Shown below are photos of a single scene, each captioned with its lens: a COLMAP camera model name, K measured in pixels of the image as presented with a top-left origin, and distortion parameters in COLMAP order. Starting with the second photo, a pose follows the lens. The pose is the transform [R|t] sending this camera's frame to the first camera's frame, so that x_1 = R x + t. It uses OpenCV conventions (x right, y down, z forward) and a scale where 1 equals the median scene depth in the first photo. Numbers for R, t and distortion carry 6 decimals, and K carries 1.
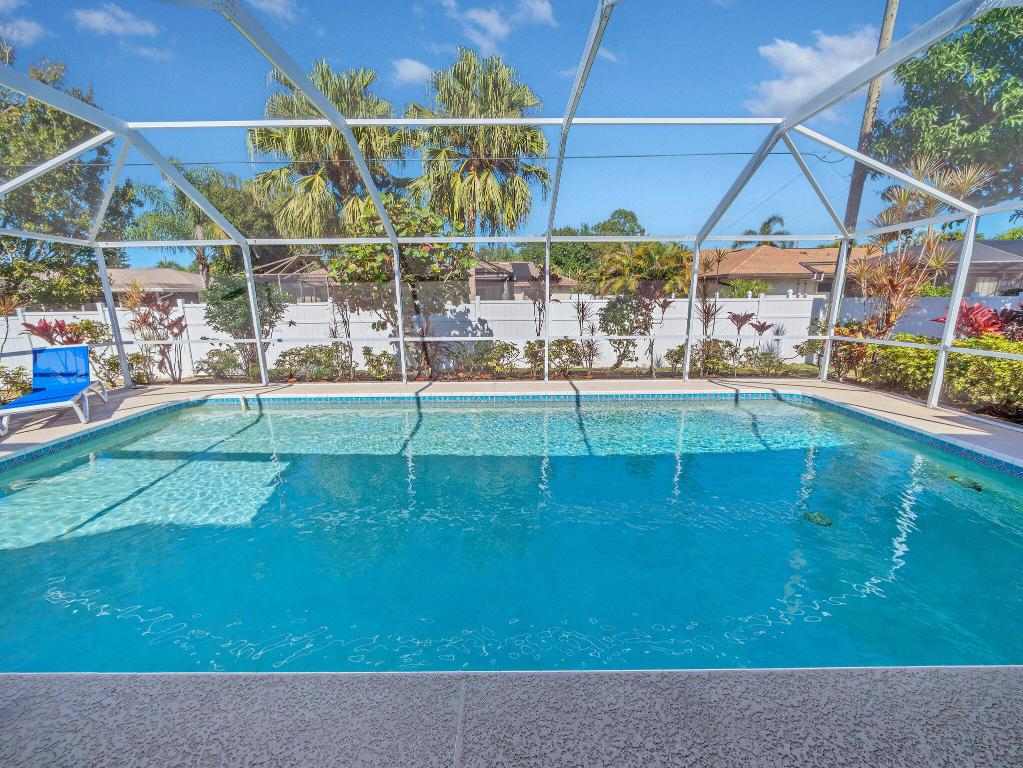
lens RADIAL K [[395.1, 0, 507.2], [0, 395.1, 389.7], [0, 0, 1]] dist [-0.007455, 0.000341]
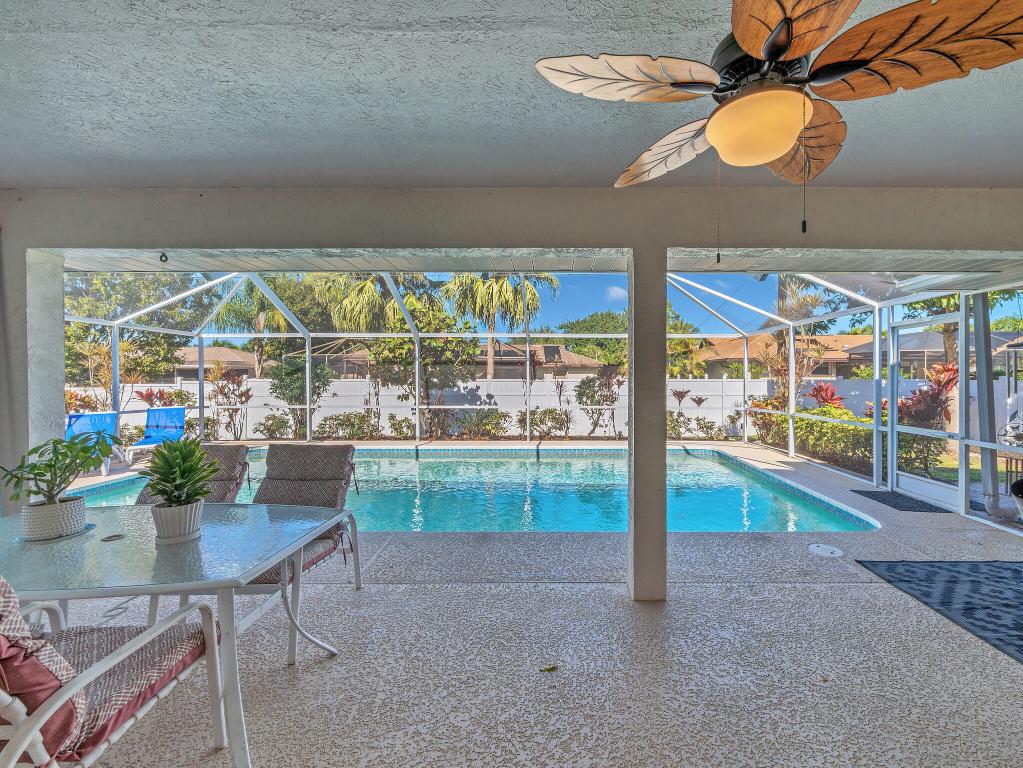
lens RADIAL K [[356.6, 0, 519.2], [0, 356.6, 382.3], [0, 0, 1]] dist [-0.002668, -0.000112]
pose [[0.999822, 0.010834, -0.015451, 0.070027], [-0.013882, 0.976894, -0.213273, 0.032017], [0.012783, 0.213450, 0.976870, -0.133673]]
